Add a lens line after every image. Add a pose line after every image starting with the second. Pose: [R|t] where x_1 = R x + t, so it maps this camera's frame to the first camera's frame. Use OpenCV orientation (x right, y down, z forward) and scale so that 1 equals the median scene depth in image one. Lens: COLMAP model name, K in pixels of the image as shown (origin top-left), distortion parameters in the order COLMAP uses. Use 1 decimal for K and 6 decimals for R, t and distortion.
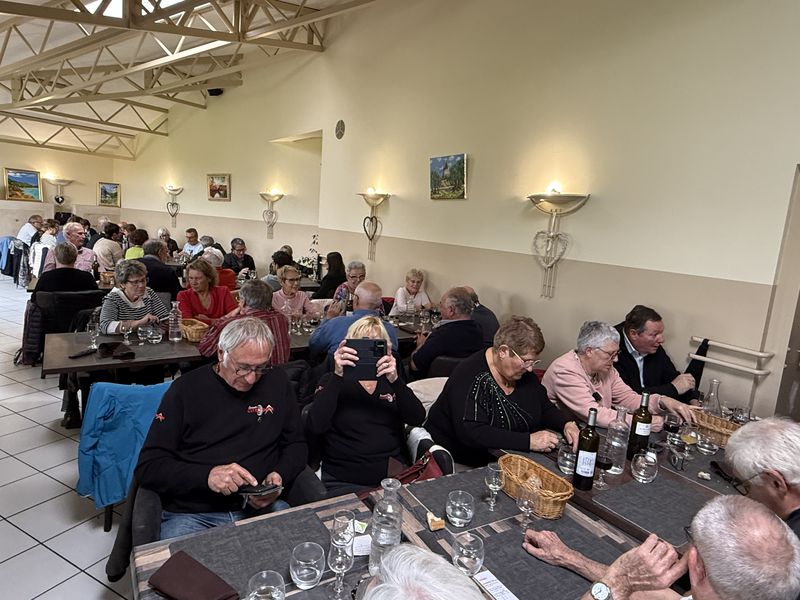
lens RADIAL K [[499.5, 0, 401.1], [0, 499.5, 297.8], [0, 0, 1]] dist [0.002141, 0.002977]
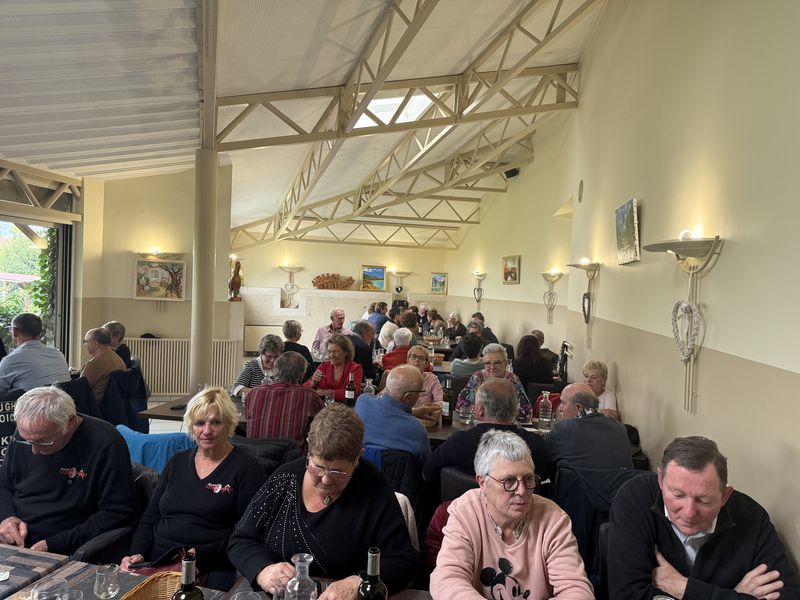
lens RADIAL K [[553.7, 0, 401.3], [0, 553.7, 299.9], [0, 0, 1]] dist [0.032042, 0.000562]
pose [[0.726953, -0.023049, -0.686300, 0.206462], [-0.094324, 0.986611, -0.133046, -0.006555], [0.680178, 0.161453, 0.715046, 0.122159]]
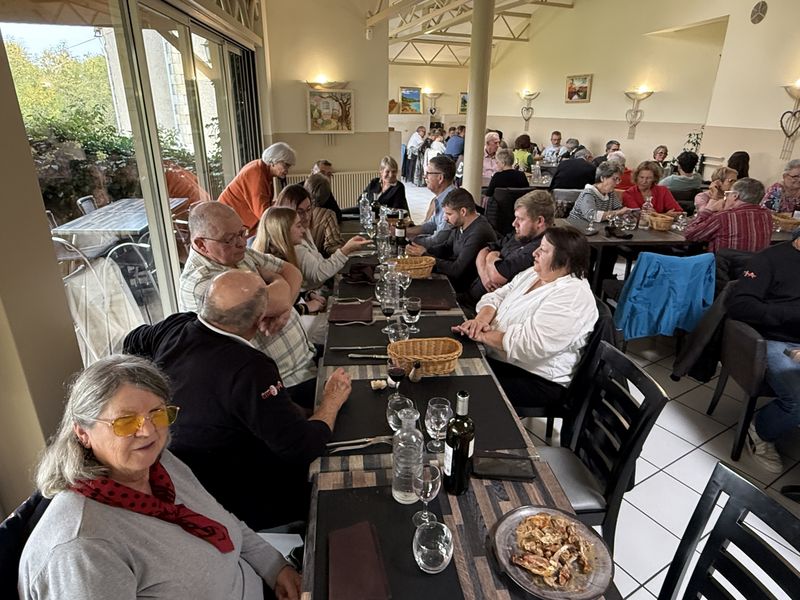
lens RADIAL K [[499.5, 0, 400.2], [0, 499.5, 304.1], [0, 0, 1]] dist [0.002141, 0.002977]
pose [[0.866595, 0.124361, -0.483268, -0.129697], [-0.023743, 0.977627, 0.209001, 0.008431], [0.498448, -0.169645, 0.850159, -0.149971]]
